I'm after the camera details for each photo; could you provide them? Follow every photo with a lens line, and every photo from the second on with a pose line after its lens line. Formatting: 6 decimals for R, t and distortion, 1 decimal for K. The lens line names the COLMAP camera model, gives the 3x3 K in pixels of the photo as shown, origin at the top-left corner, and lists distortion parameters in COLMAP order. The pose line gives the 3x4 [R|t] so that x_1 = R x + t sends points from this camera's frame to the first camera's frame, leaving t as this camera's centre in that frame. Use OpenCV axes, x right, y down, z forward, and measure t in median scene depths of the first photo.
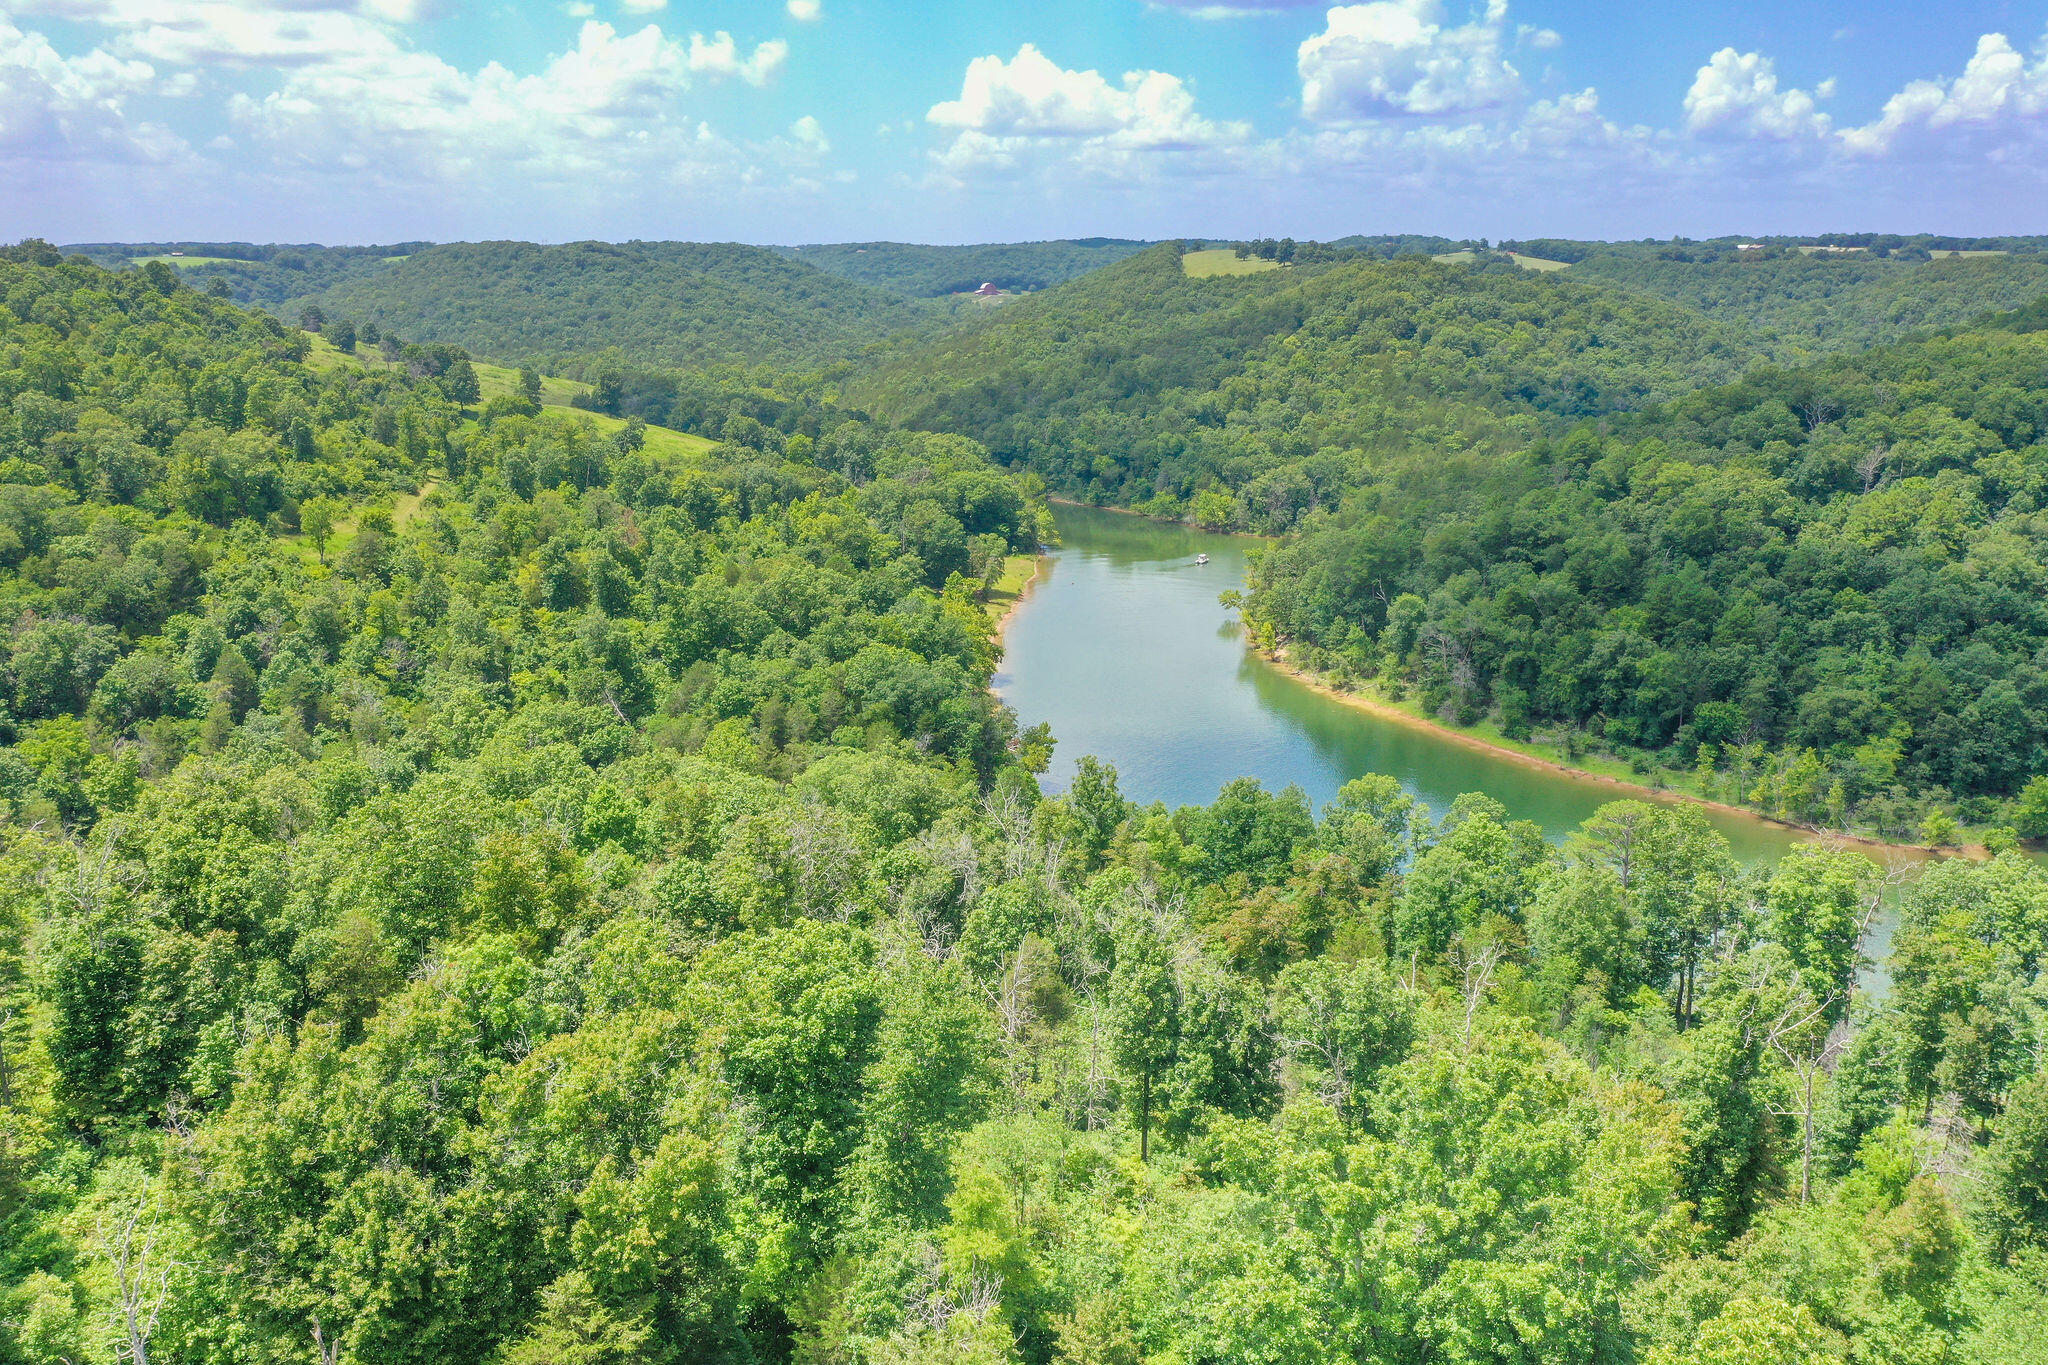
lens RADIAL K [[1615.6, 0, 1014.4], [0, 1615.6, 683.3], [0, 0, 1]] dist [-0.009015, -0.004296]
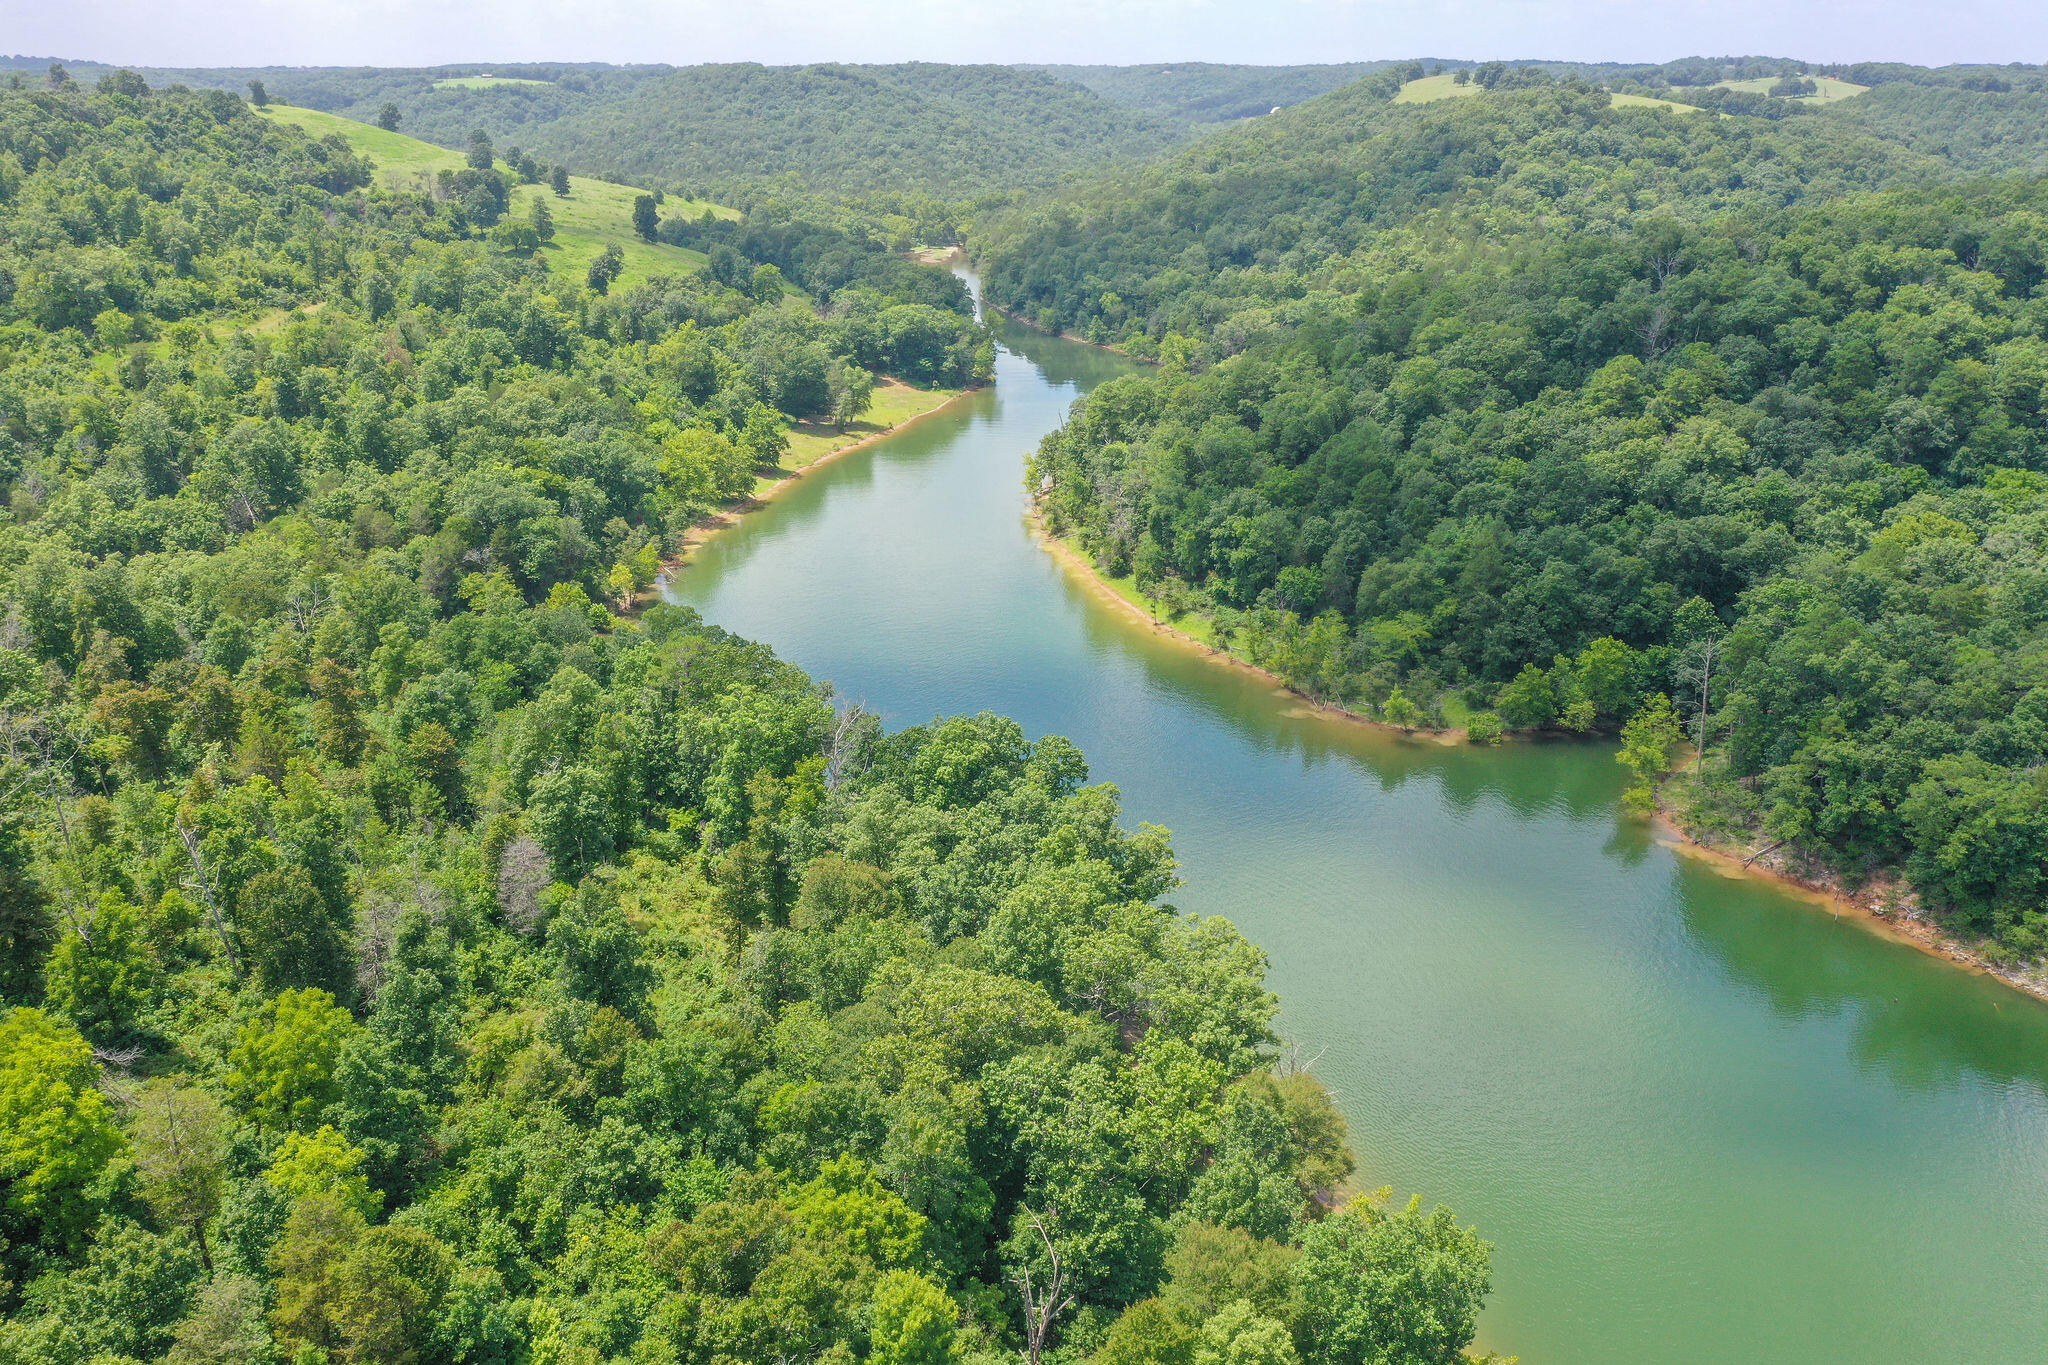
lens RADIAL K [[1615.6, 0, 1014.4], [0, 1615.6, 683.3], [0, 0, 1]] dist [-0.009015, -0.004296]
pose [[0.974503, 0.080227, -0.209543, 0.116847], [-0.058566, 0.992466, 0.107614, -0.003399], [0.216598, -0.092598, 0.971860, 0.001303]]
